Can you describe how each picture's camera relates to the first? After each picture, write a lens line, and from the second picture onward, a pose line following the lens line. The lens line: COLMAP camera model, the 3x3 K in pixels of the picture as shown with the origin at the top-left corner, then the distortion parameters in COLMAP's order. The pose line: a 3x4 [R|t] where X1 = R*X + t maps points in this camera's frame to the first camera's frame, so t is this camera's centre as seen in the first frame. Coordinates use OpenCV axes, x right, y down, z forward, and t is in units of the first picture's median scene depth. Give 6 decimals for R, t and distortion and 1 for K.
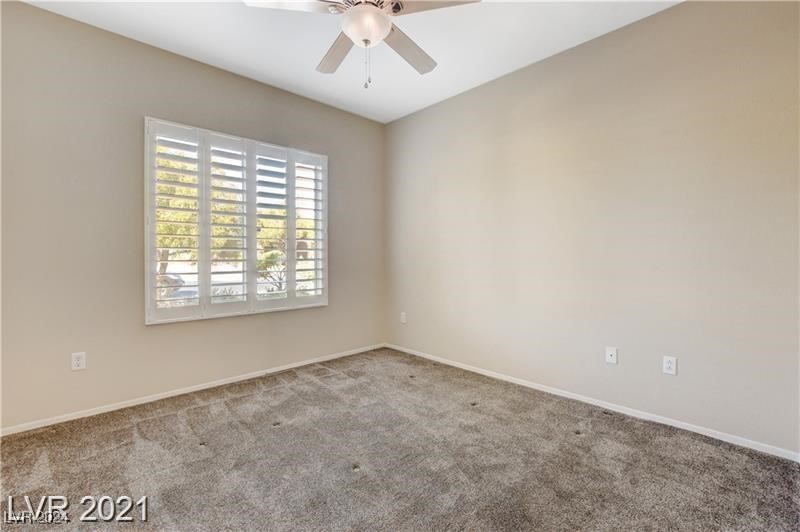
lens RADIAL K [[356.2, 0, 400.0], [0, 356.2, 266.0], [0, 0, 1]] dist [-0.001680, -0.000311]
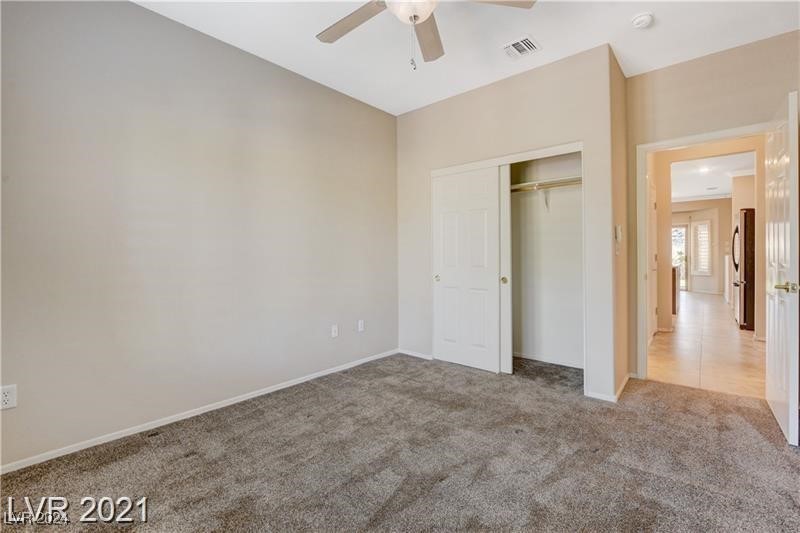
lens RADIAL K [[356.2, 0, 400.0], [0, 356.2, 266.5], [0, 0, 1]] dist [-0.001680, -0.000311]
pose [[-0.075404, -0.024132, 0.996861, -0.846441], [0.041624, 0.998760, 0.027326, -0.024596], [-0.996284, 0.043554, -0.074306, 0.930057]]
